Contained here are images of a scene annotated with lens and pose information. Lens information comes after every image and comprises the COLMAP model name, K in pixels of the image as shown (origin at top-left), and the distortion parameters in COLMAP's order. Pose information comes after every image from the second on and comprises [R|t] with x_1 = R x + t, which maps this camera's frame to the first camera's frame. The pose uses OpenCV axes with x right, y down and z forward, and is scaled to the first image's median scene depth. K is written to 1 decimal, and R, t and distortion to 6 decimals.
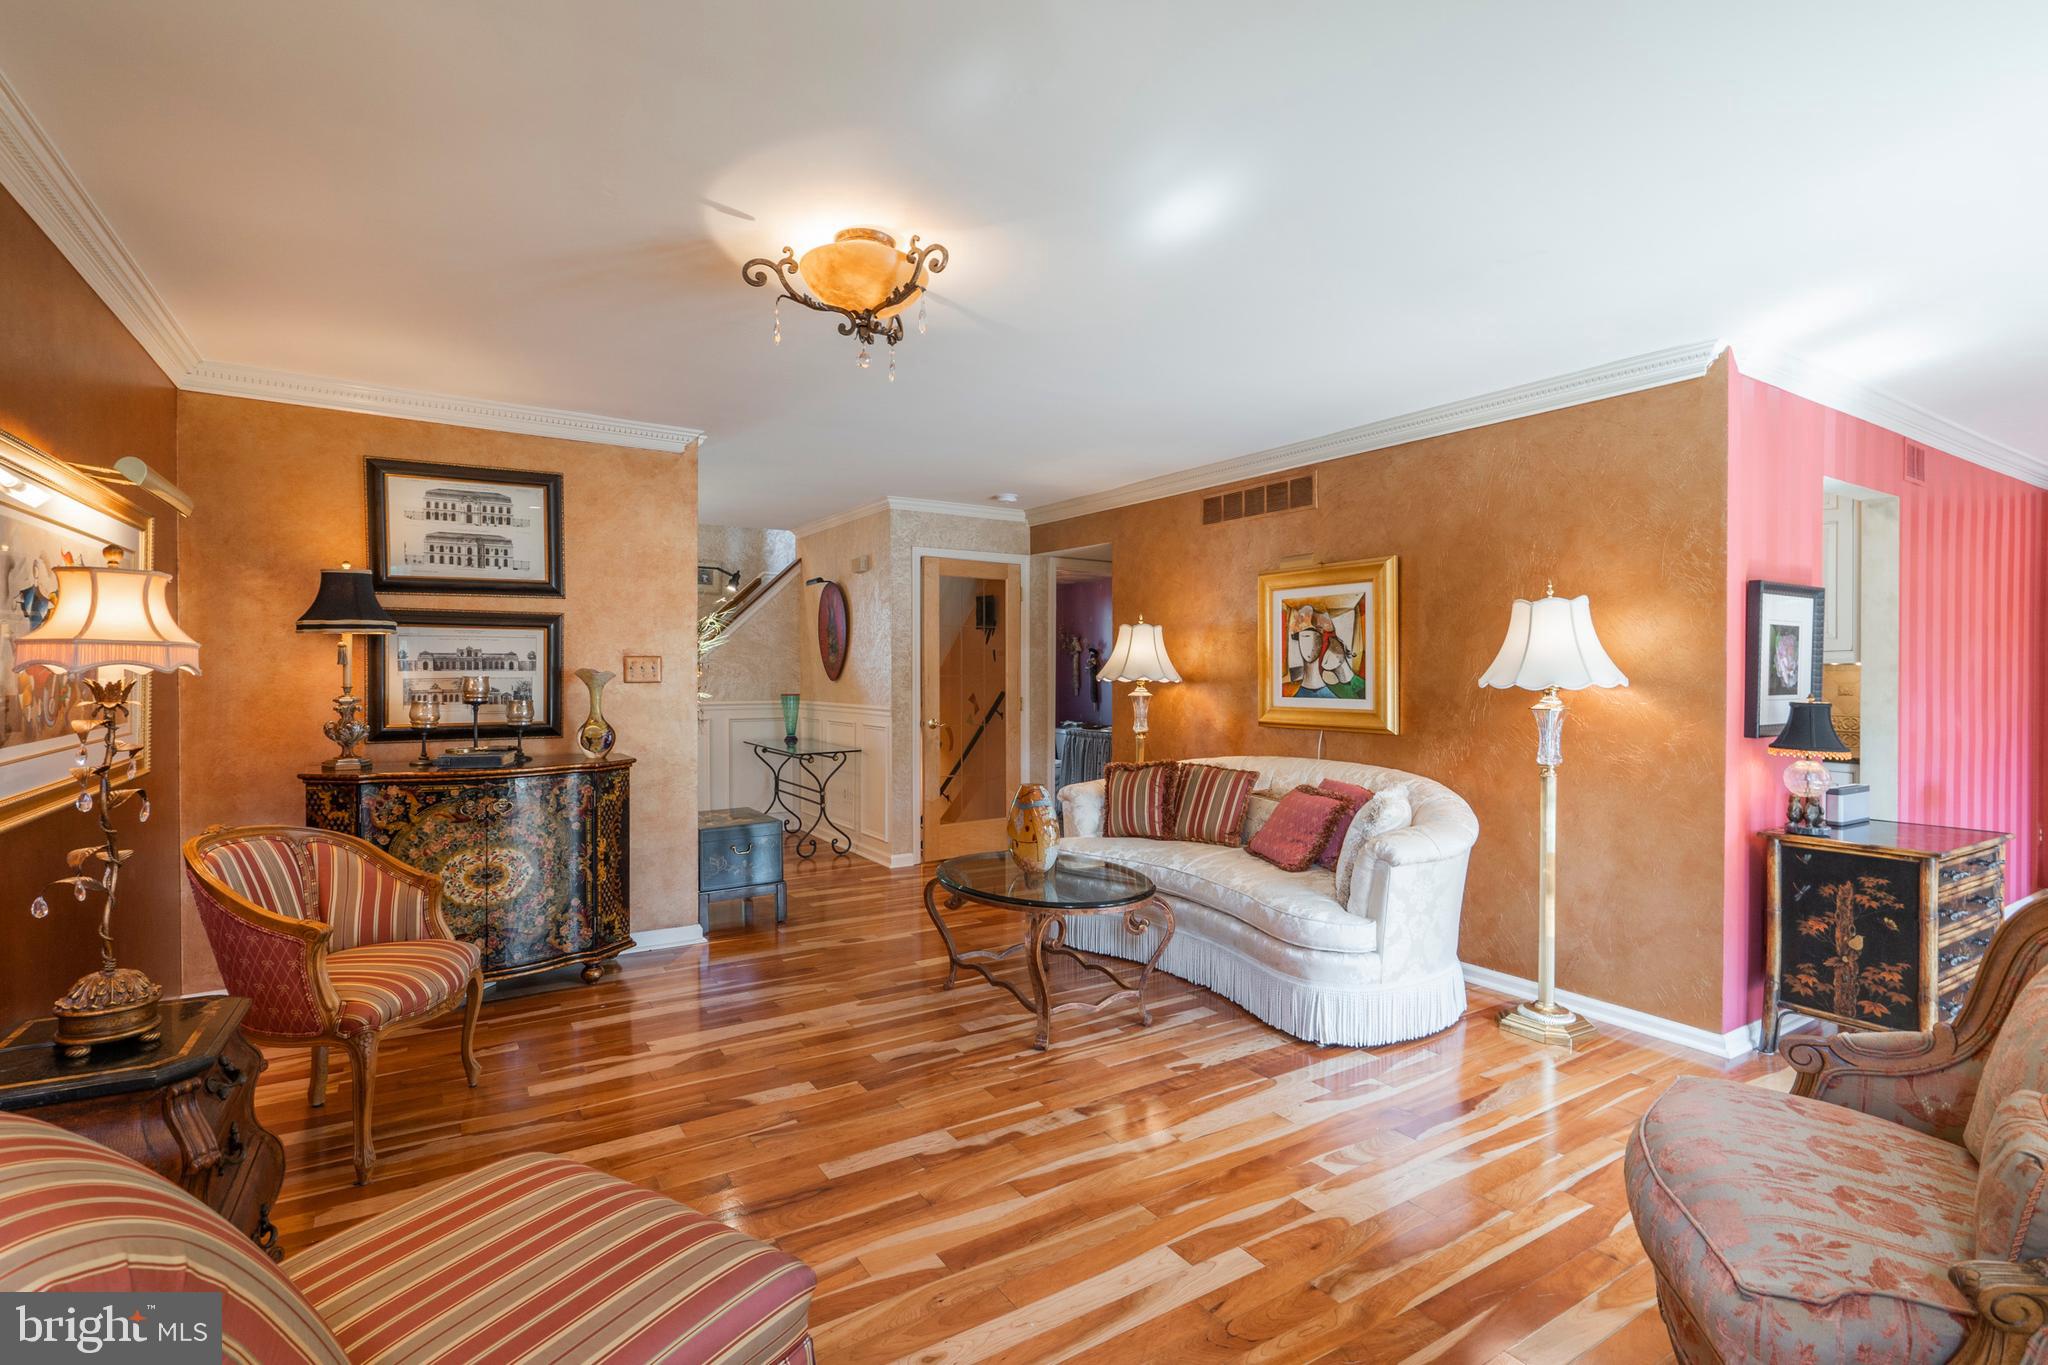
lens RADIAL K [[939.1, 0, 1021.3], [0, 939.1, 680.0], [0, 0, 1]] dist [-0.001490, -0.000170]
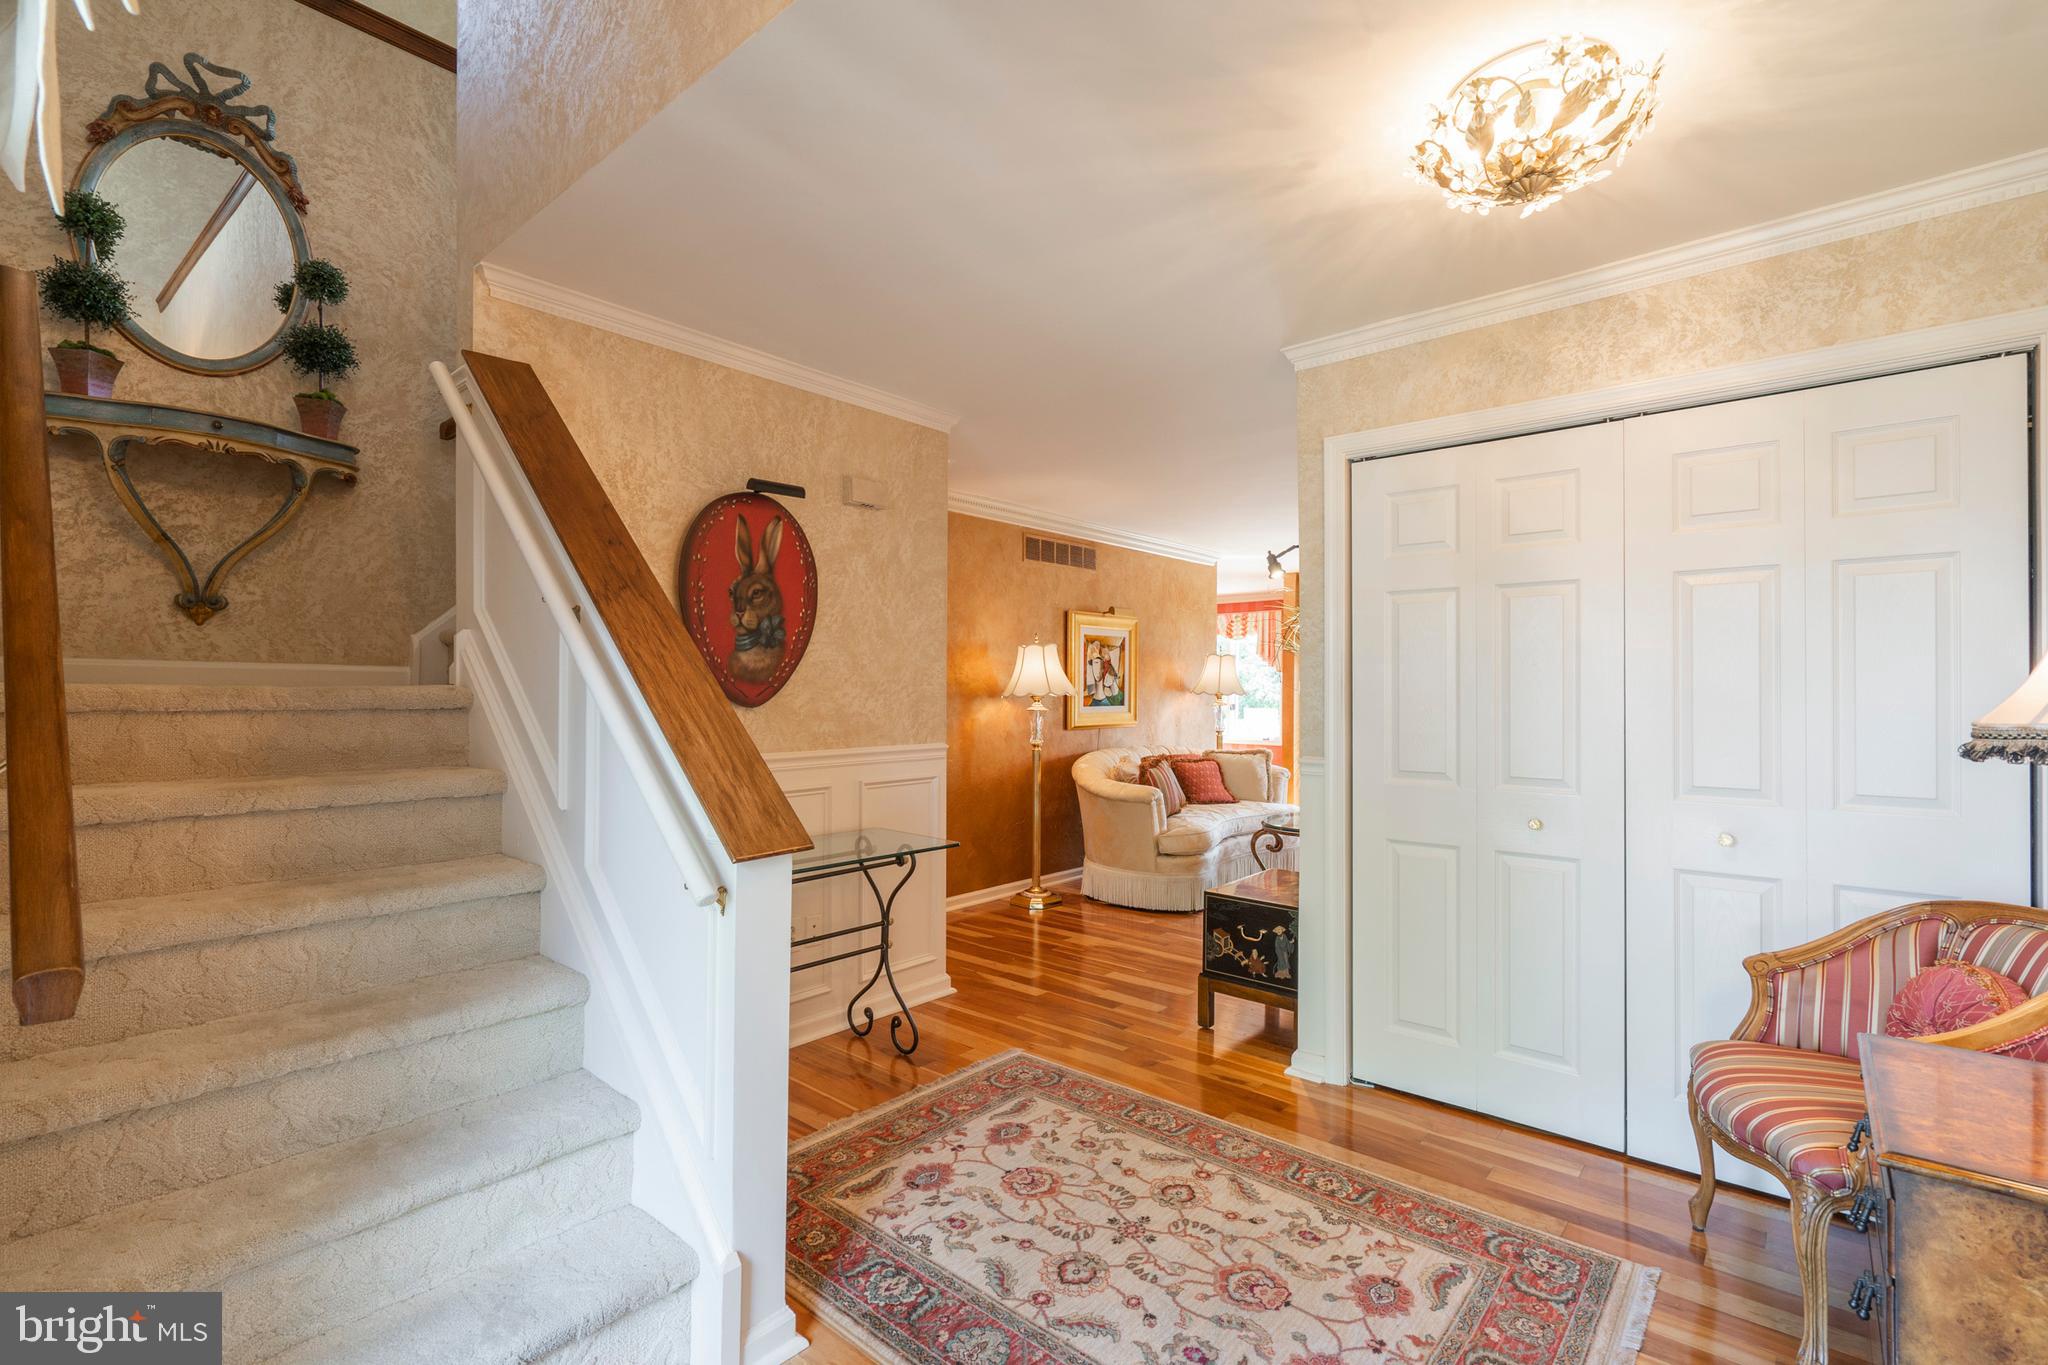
lens RADIAL K [[939.1, 0, 1015.5], [0, 939.1, 684.3], [0, 0, 1]] dist [-0.001490, -0.000170]
pose [[-0.273161, 0.009960, 0.961917, -1.022024], [0.014365, 0.999877, -0.006274, -0.007430], [-0.961861, 0.012104, -0.273270, 1.512898]]
